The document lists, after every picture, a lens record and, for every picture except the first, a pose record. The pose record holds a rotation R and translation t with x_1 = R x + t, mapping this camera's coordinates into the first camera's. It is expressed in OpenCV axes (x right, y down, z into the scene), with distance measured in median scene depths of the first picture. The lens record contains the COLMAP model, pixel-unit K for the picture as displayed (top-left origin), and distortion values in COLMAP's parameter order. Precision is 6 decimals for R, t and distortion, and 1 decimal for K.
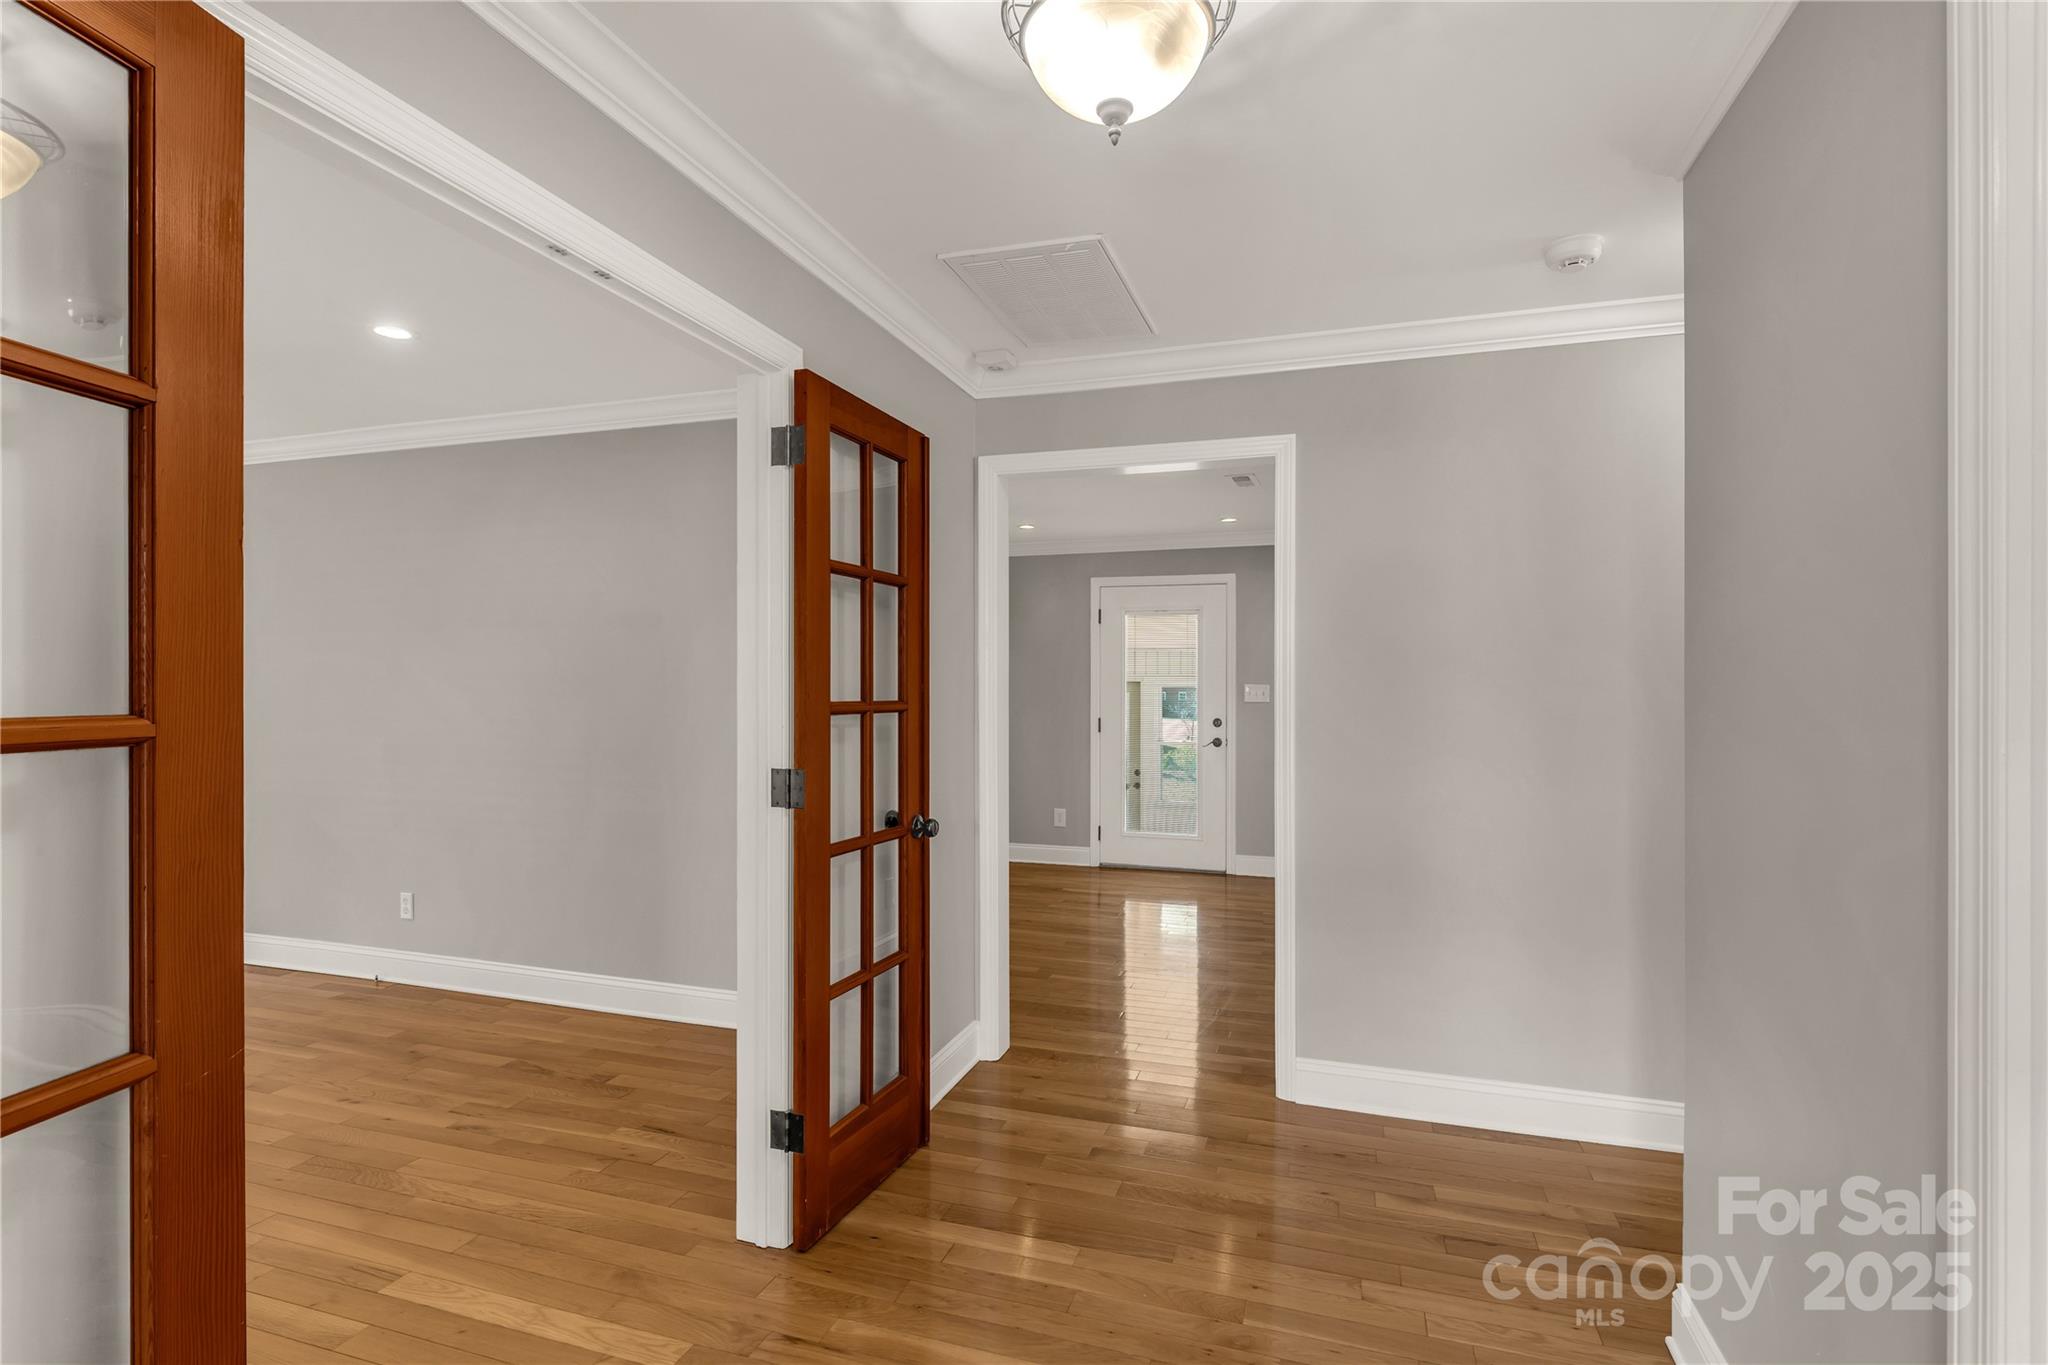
lens RADIAL K [[998.3, 0, 1020.7], [0, 998.3, 686.7], [0, 0, 1]] dist [-0.002217, 0.001401]
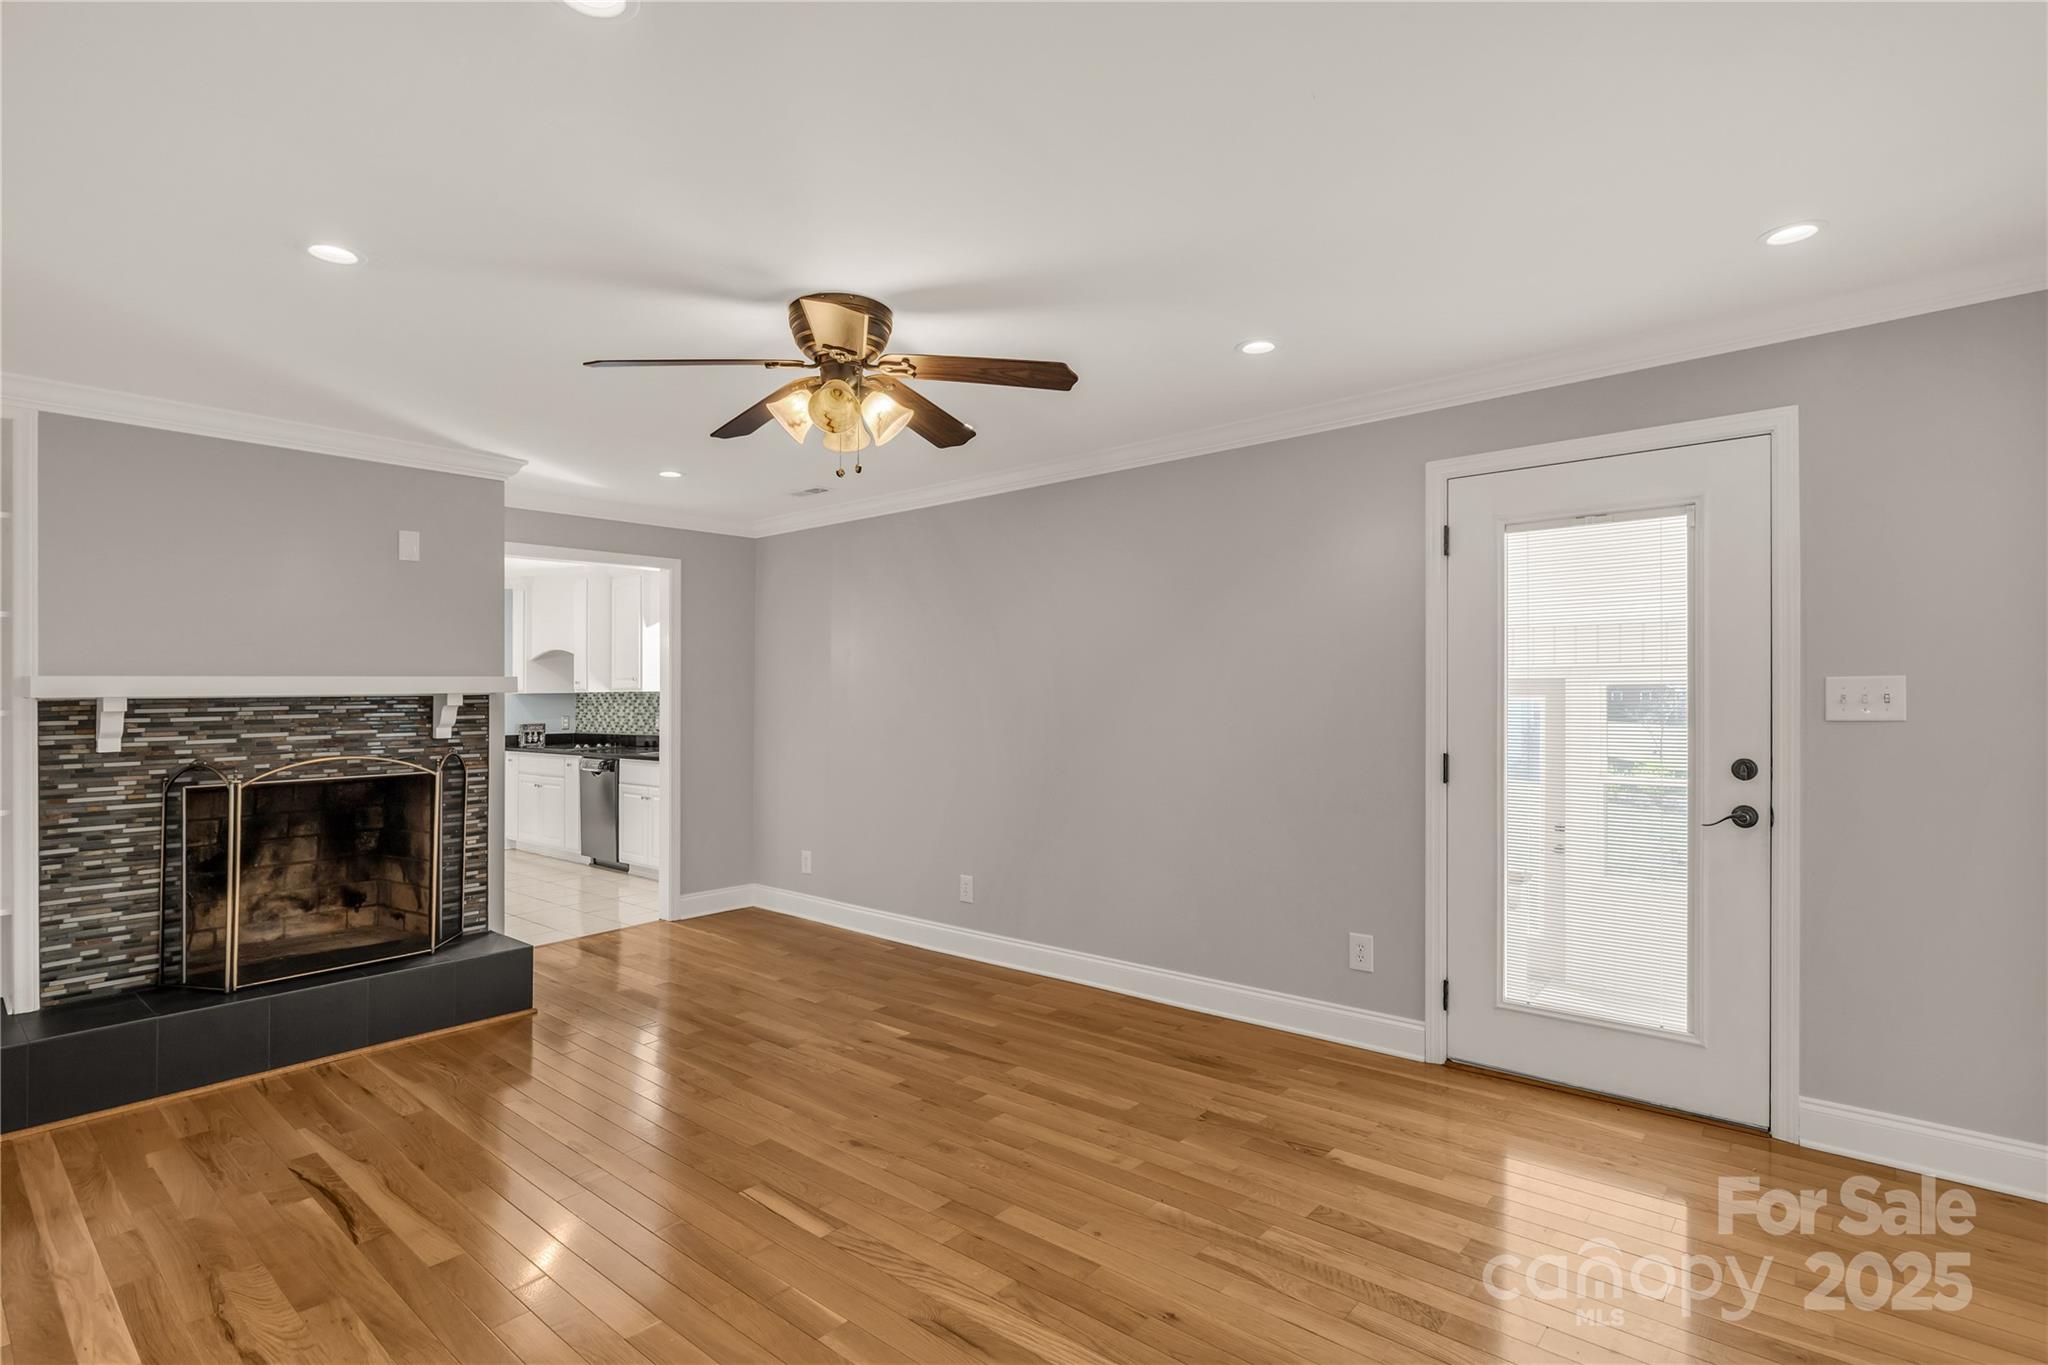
lens RADIAL K [[998.3, 0, 1031.1], [0, 998.3, 702.8], [0, 0, 1]] dist [-0.002217, 0.001401]
pose [[0.924087, -0.003544, -0.382165, 0.079076], [0.009701, 0.999852, 0.014184, -0.000751], [0.382058, -0.016814, 0.923985, 0.491137]]
